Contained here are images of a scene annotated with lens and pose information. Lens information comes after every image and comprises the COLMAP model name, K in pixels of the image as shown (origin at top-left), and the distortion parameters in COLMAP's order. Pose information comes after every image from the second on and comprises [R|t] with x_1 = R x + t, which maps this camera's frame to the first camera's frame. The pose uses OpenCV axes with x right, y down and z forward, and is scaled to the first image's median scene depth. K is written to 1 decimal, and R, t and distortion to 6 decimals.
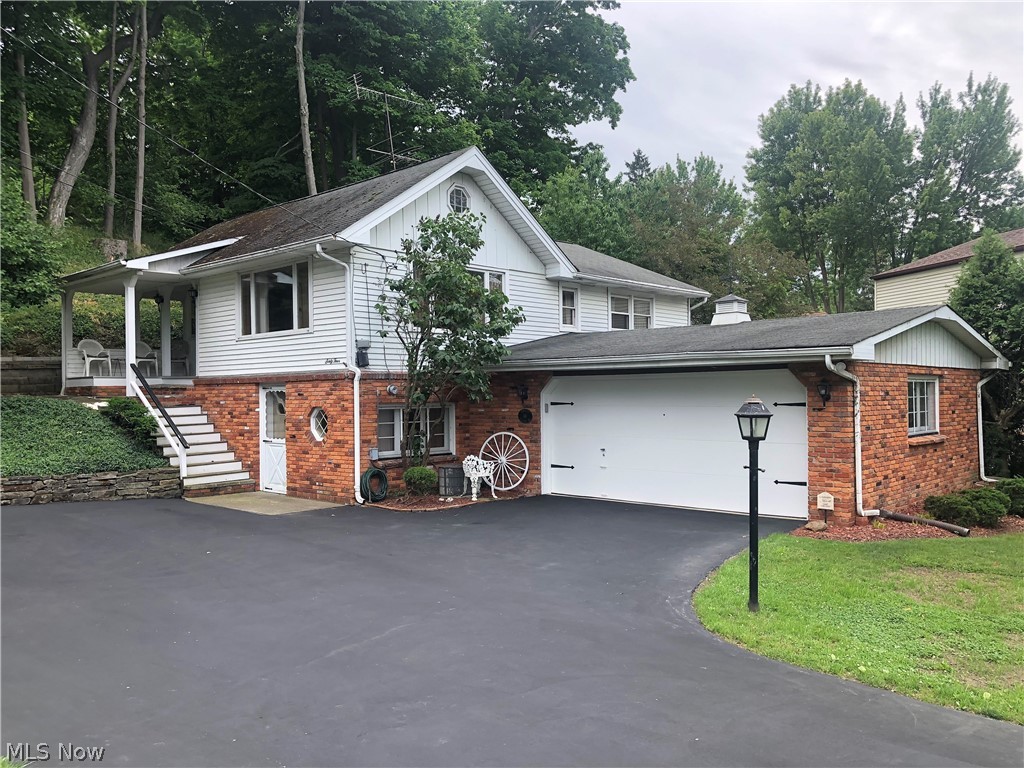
lens RADIAL K [[852.5, 0, 516.1], [0, 852.5, 388.3], [0, 0, 1]] dist [0.019806, 0.004087]
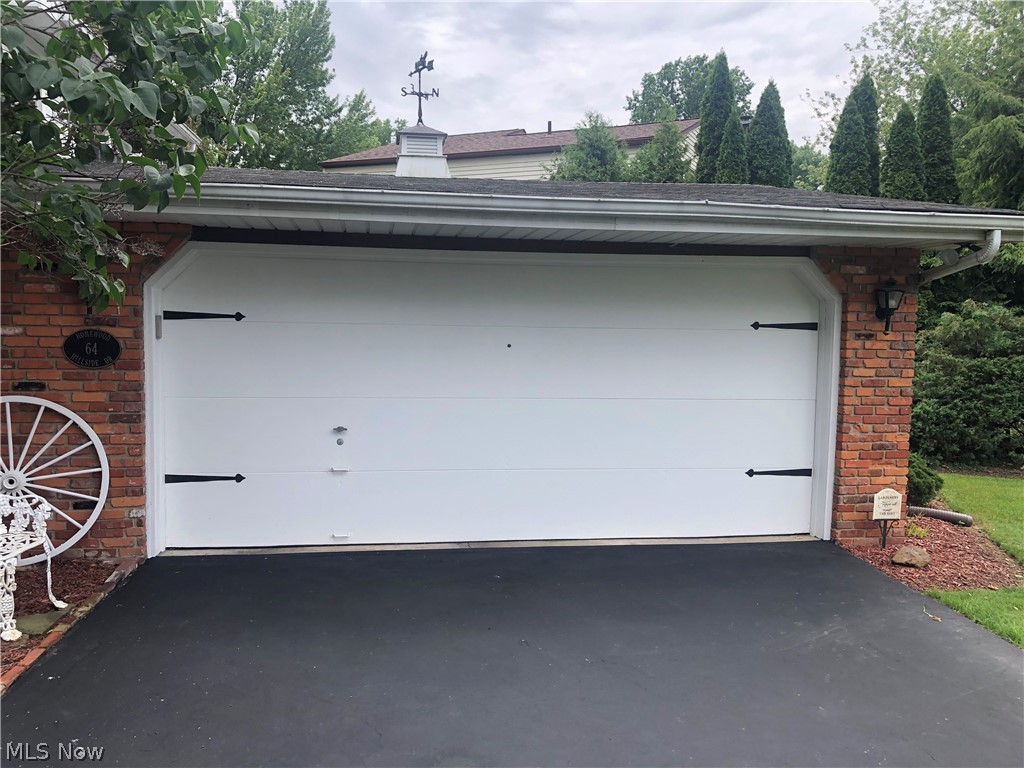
lens RADIAL K [[852.5, 0, 511.8], [0, 852.5, 383.6], [0, 0, 1]] dist [0.019806, 0.004087]
pose [[0.622049, -0.040451, 0.781932, -0.149843], [-0.027419, 0.996927, 0.073386, 0.015242], [-0.782498, -0.067090, 0.619028, 0.604493]]
